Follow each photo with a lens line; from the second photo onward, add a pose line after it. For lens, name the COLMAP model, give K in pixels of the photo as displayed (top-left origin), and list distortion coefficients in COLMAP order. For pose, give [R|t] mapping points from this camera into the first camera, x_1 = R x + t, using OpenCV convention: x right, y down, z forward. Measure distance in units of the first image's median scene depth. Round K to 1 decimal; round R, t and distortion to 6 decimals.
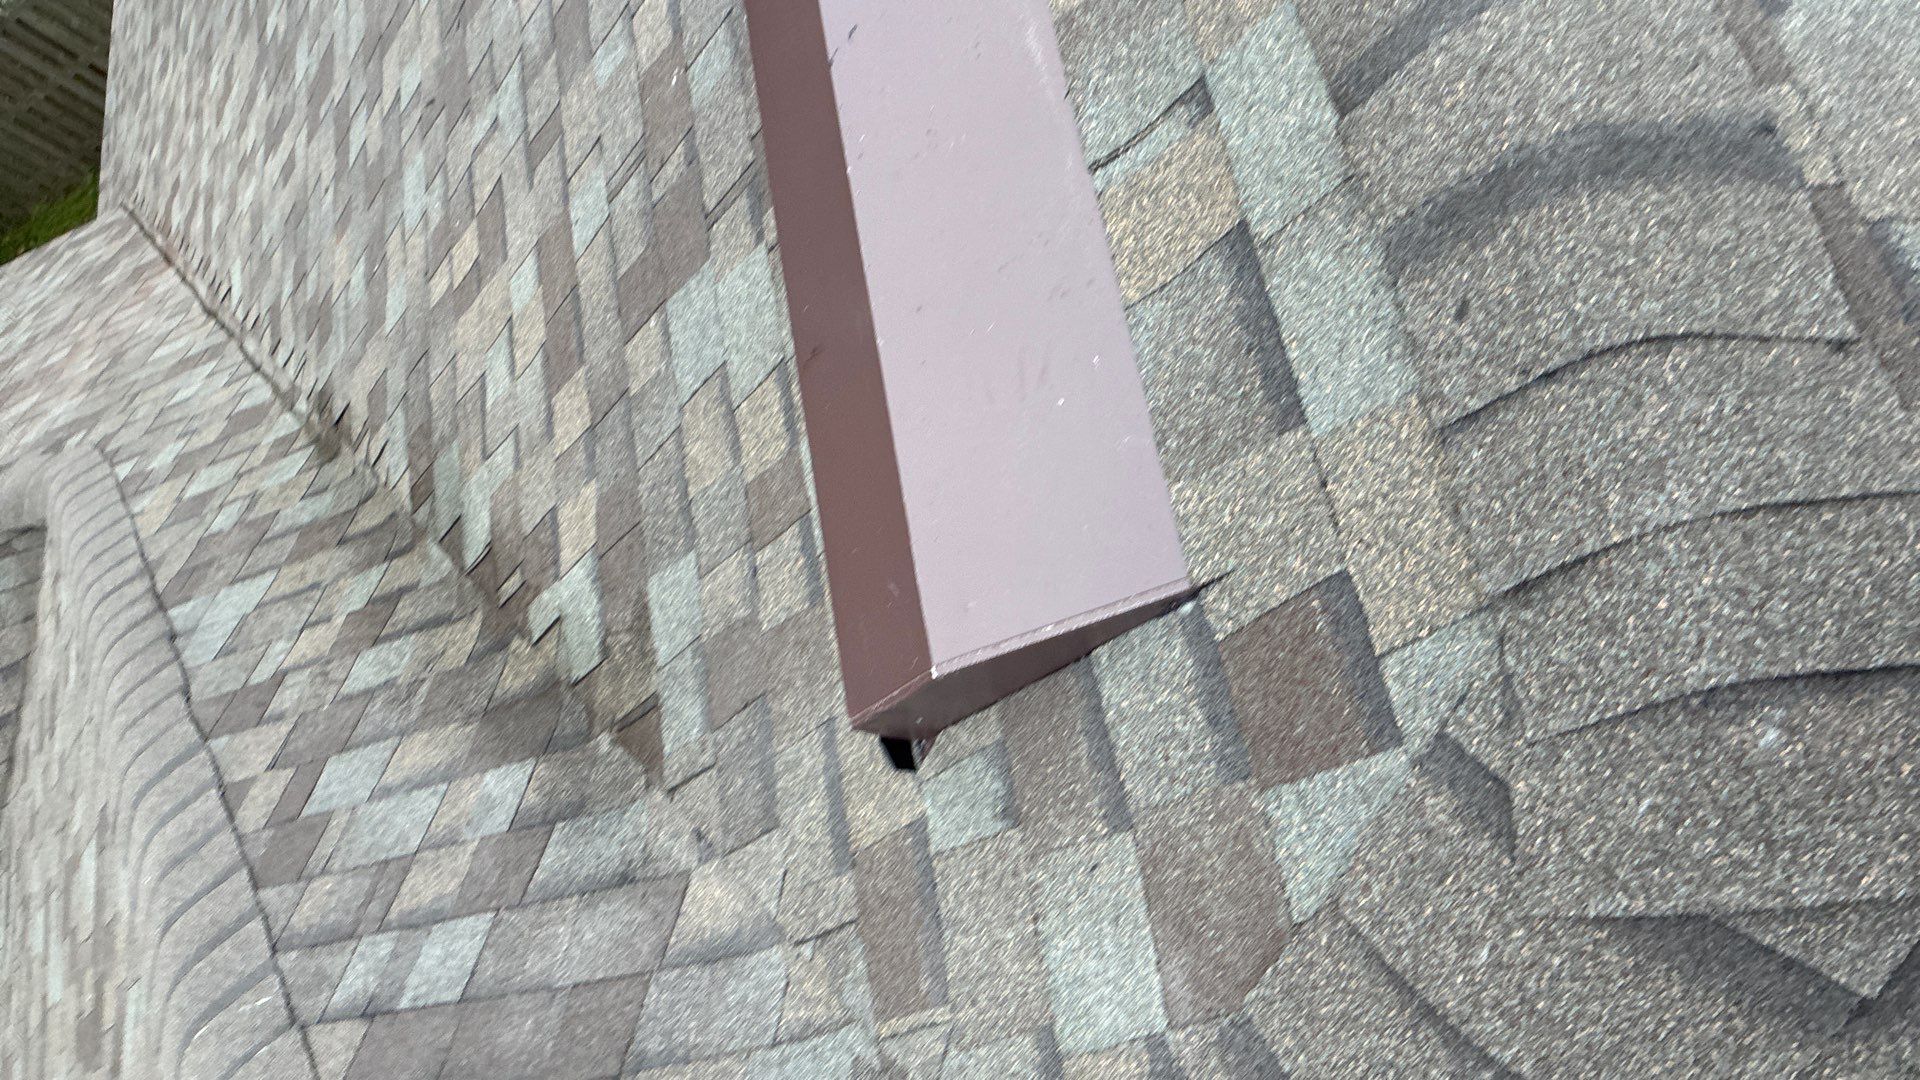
lens RADIAL K [[1439.0, 0, 960.0], [0, 1439.0, 540.0], [0, 0, 1]] dist [0.001607, -0.007115]
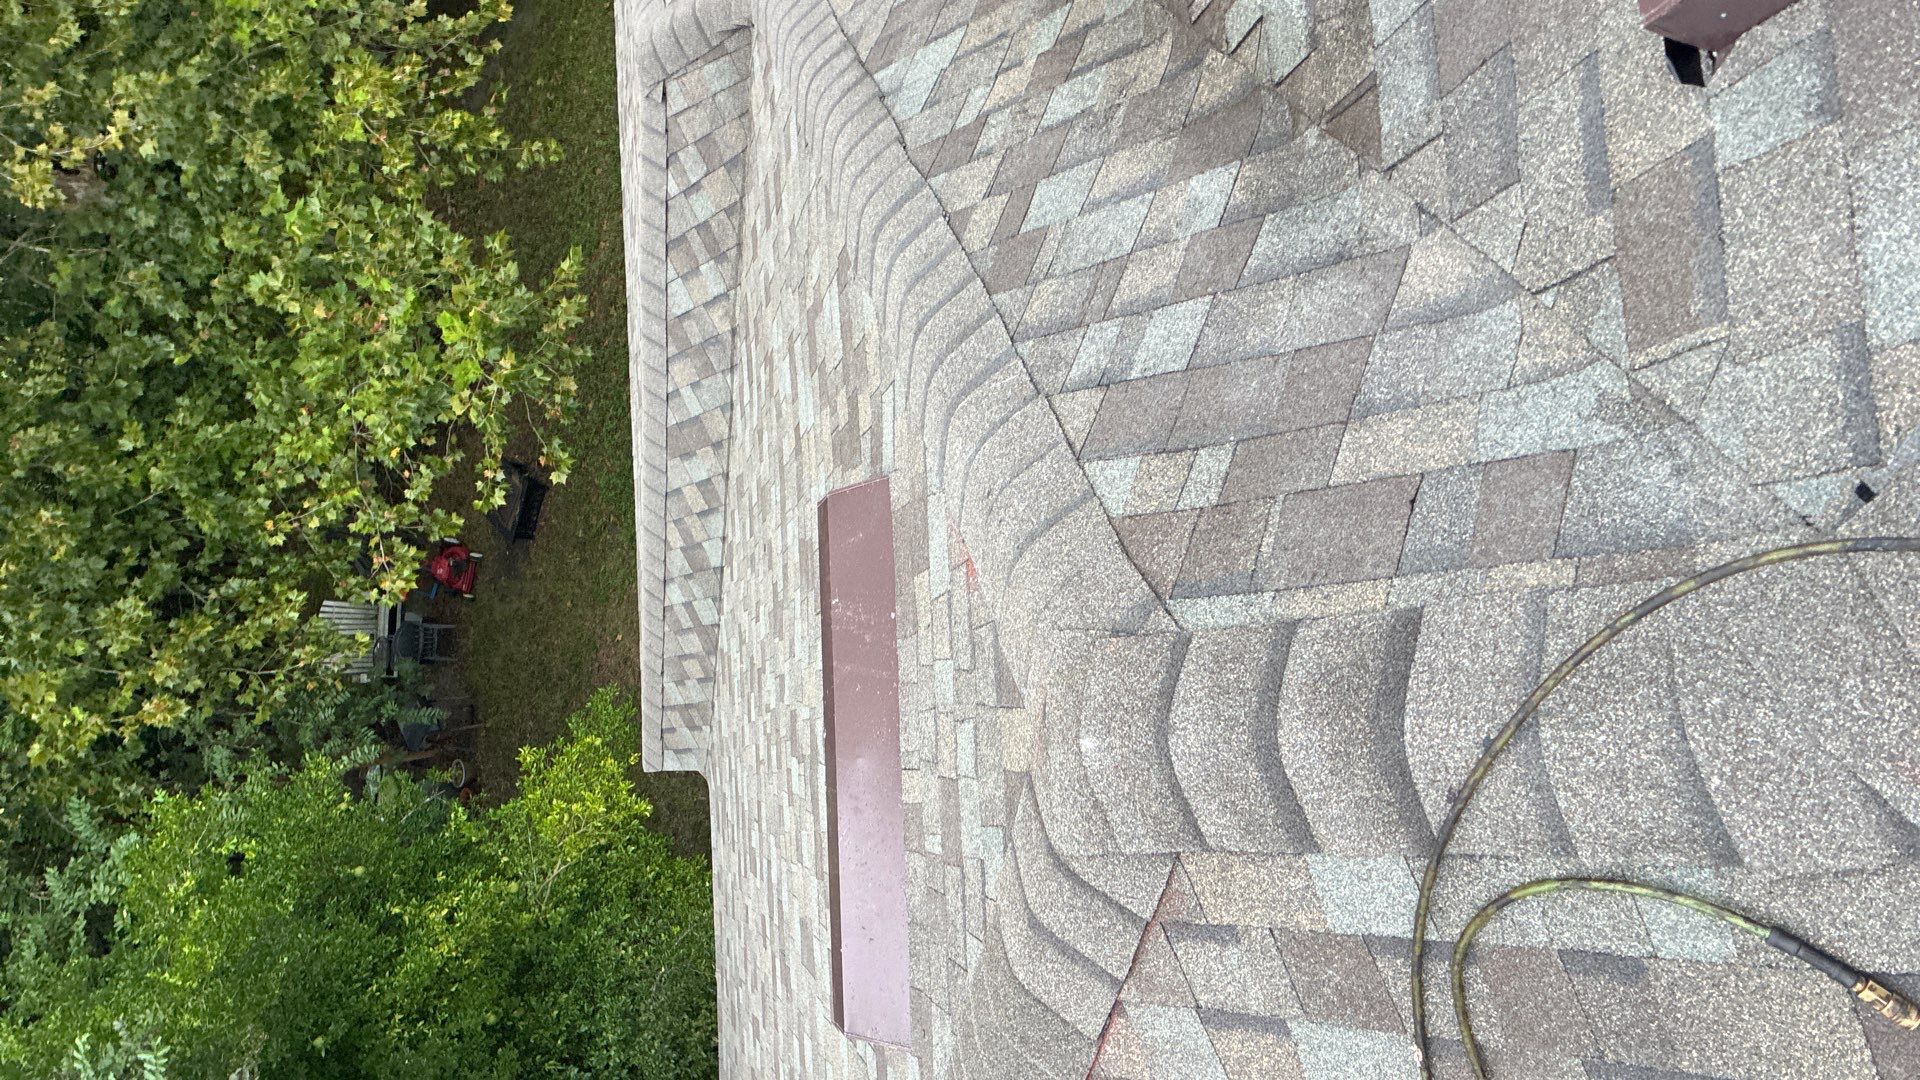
lens RADIAL K [[1439.0, 0, 960.0], [0, 1439.0, 540.0], [0, 0, 1]] dist [0.001607, -0.007115]
pose [[0.916264, 0.072751, -0.393913, -0.048517], [0.060147, 0.947235, 0.314847, 0.067702], [0.396034, -0.312176, 0.863541, -0.054461]]
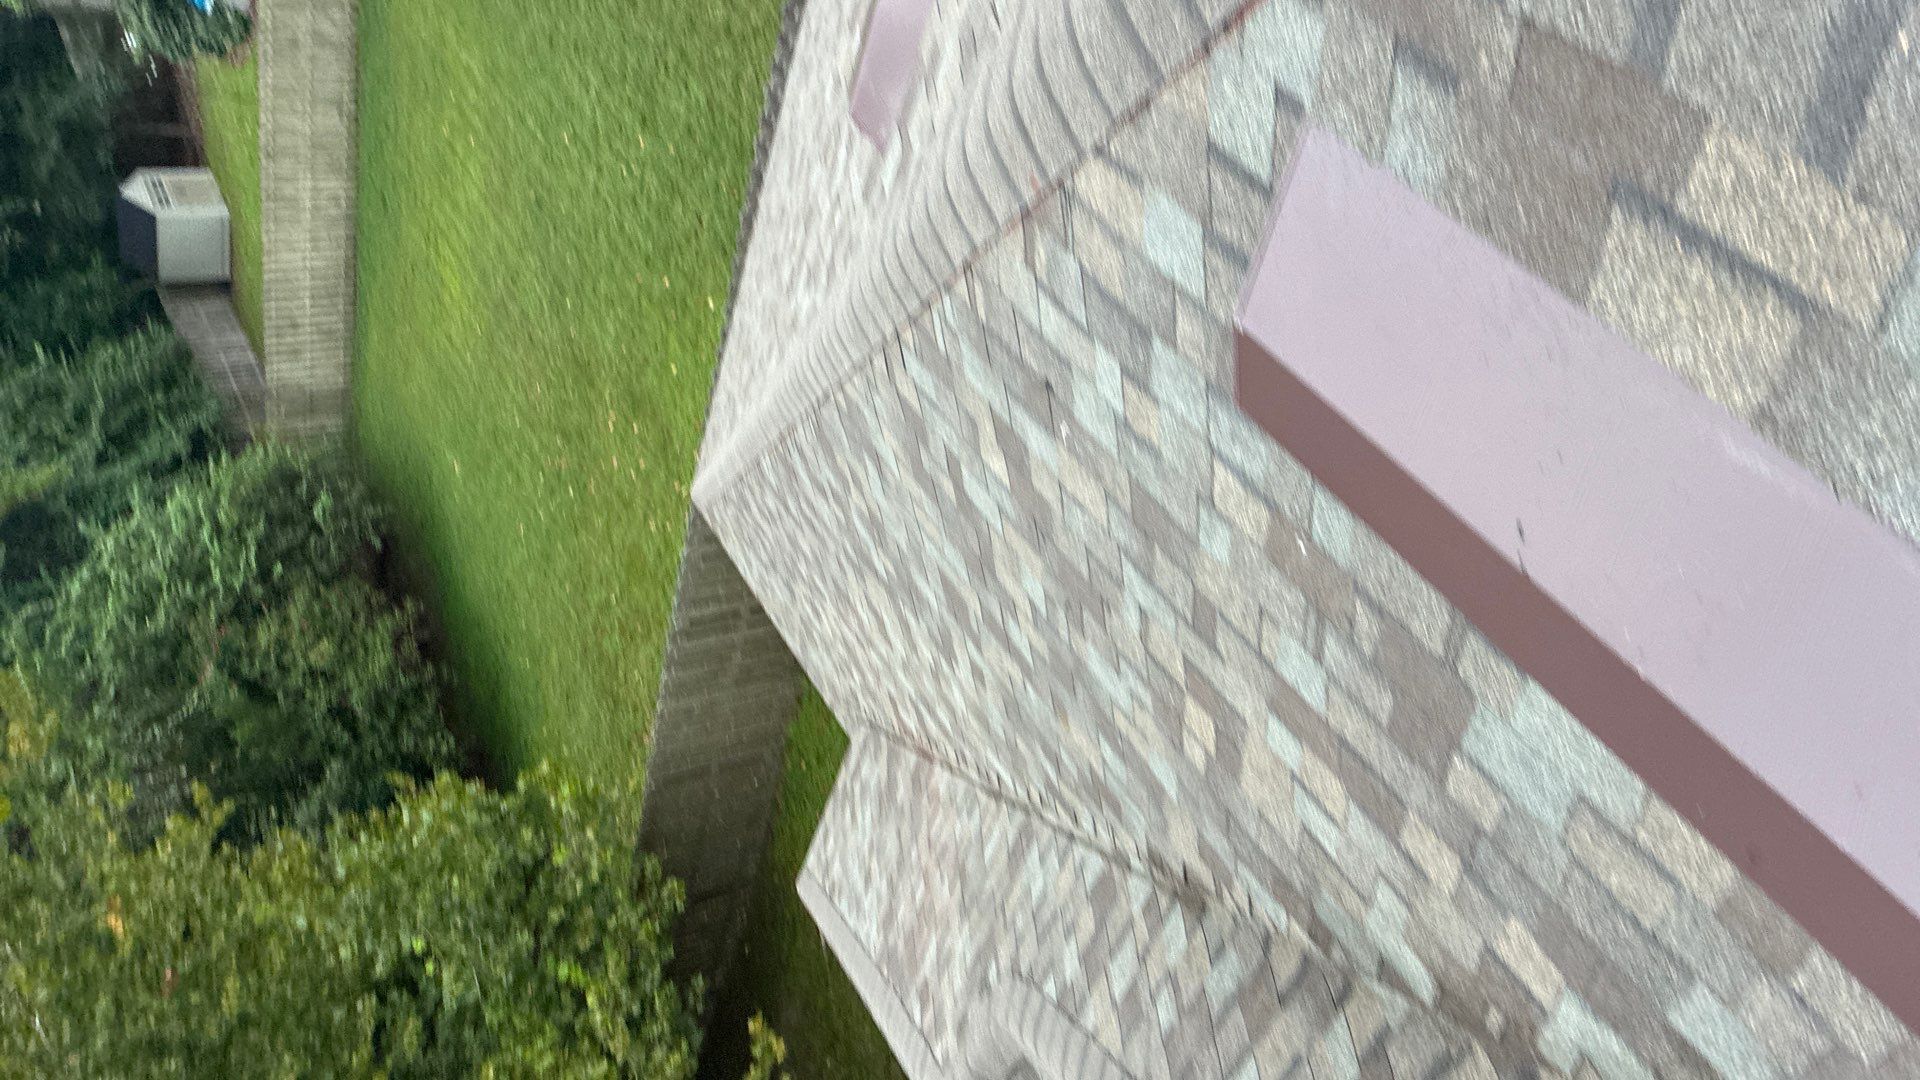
lens RADIAL K [[1439.0, 0, 960.0], [0, 1439.0, 540.0], [0, 0, 1]] dist [0.001607, -0.007115]
pose [[0.665267, -0.646184, -0.373987, 0.015922], [0.605511, 0.760019, -0.236065, -0.211953], [0.436779, -0.069407, 0.896888, 0.013239]]
